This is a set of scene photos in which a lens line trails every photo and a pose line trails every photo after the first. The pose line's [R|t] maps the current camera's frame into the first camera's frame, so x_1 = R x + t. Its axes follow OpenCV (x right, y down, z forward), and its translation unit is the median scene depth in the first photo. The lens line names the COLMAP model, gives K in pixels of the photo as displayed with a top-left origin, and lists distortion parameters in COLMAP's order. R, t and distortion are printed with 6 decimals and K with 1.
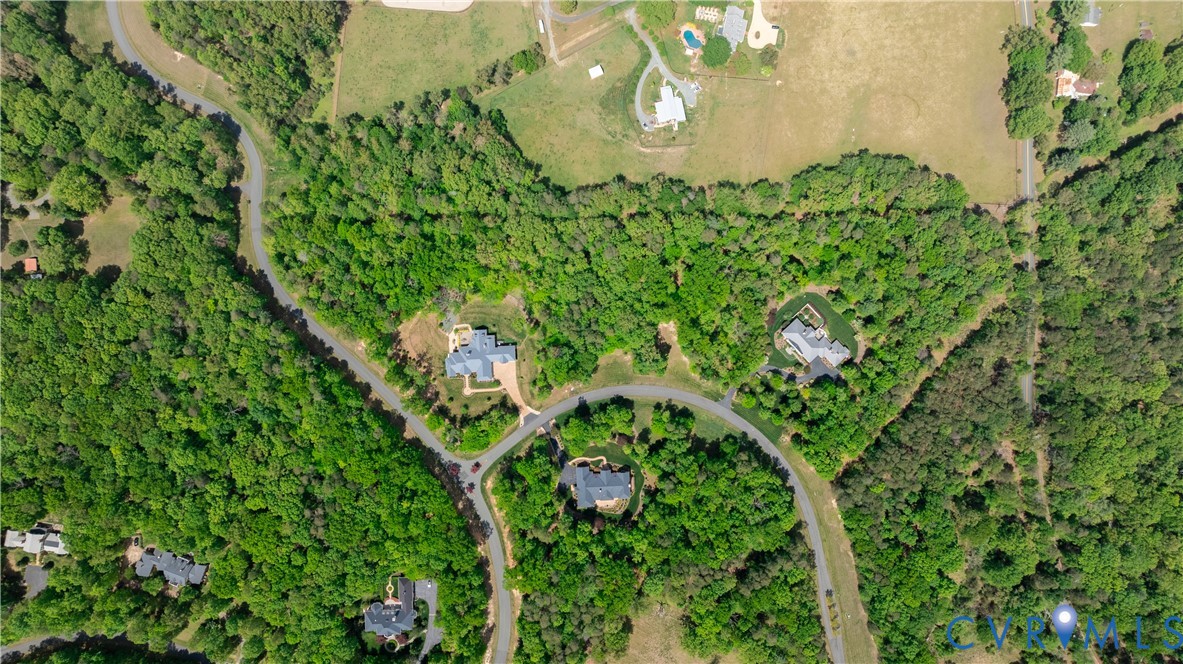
lens RADIAL K [[839.2, 0, 590.2], [0, 839.2, 339.3], [0, 0, 1]] dist [-0.021268, 0.005922]
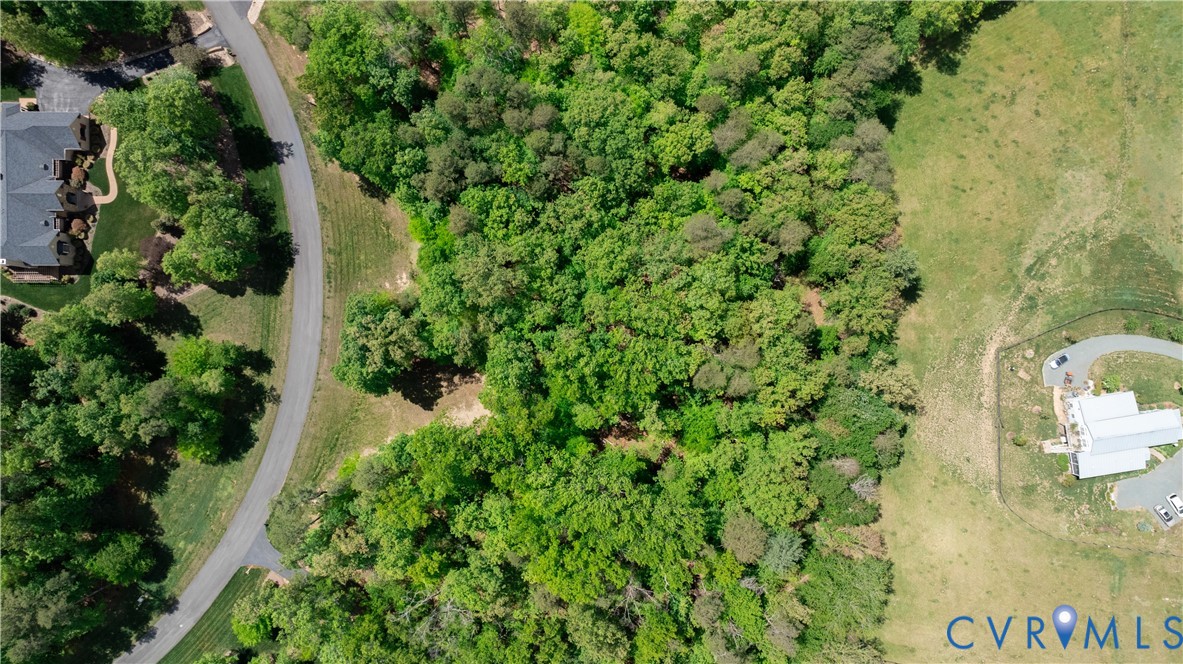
lens RADIAL K [[839.2, 0, 600.2], [0, 839.2, 333.9], [0, 0, 1]] dist [-0.021268, 0.005922]
pose [[-0.042497, 0.999069, 0.007452, 0.061088], [-0.998830, -0.042656, 0.022788, -0.070820], [0.023085, -0.006475, 0.999713, 0.662058]]
